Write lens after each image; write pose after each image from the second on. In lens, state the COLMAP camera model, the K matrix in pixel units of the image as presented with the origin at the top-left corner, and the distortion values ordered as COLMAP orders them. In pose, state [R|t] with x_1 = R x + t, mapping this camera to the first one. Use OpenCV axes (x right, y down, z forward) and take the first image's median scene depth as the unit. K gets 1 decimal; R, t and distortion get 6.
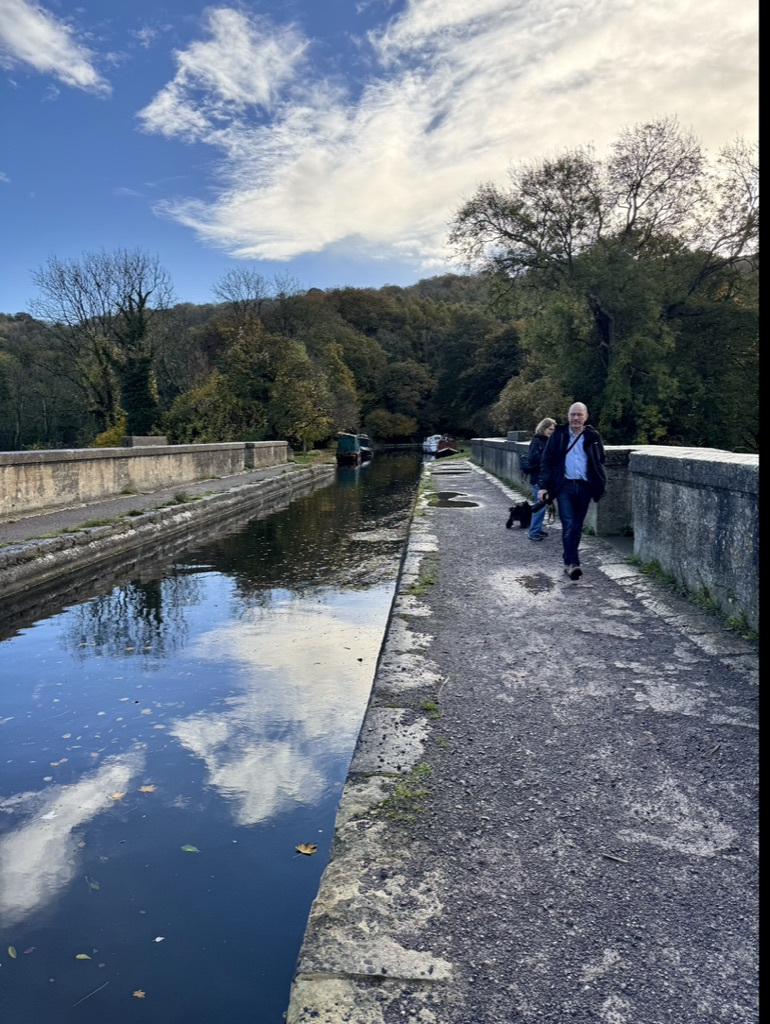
lens RADIAL K [[708.2, 0, 378.7], [0, 708.2, 507.7], [0, 0, 1]] dist [-0.018711, 0.002425]
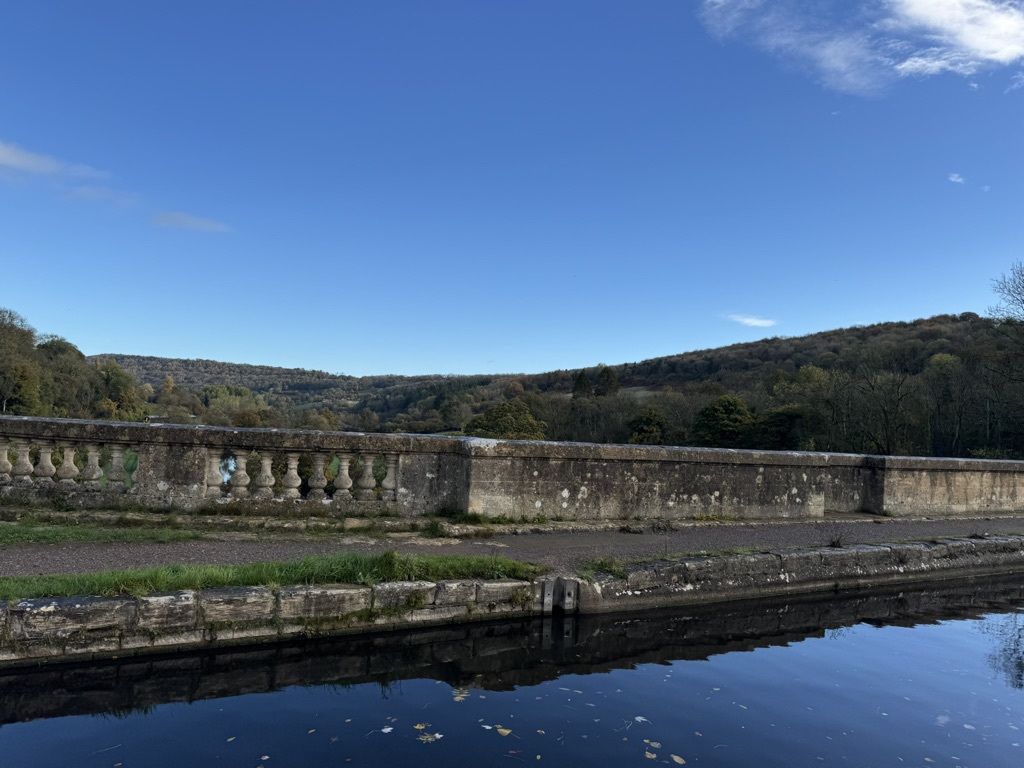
lens RADIAL K [[708.2, 0, 502.4], [0, 708.2, 394.1], [0, 0, 1]] dist [-0.018711, 0.002425]
pose [[0.508404, 0.010802, -0.861051, 0.068620], [-0.146753, 0.986380, -0.074276, 0.017904], [0.848522, 0.164124, 0.503065, -0.282001]]
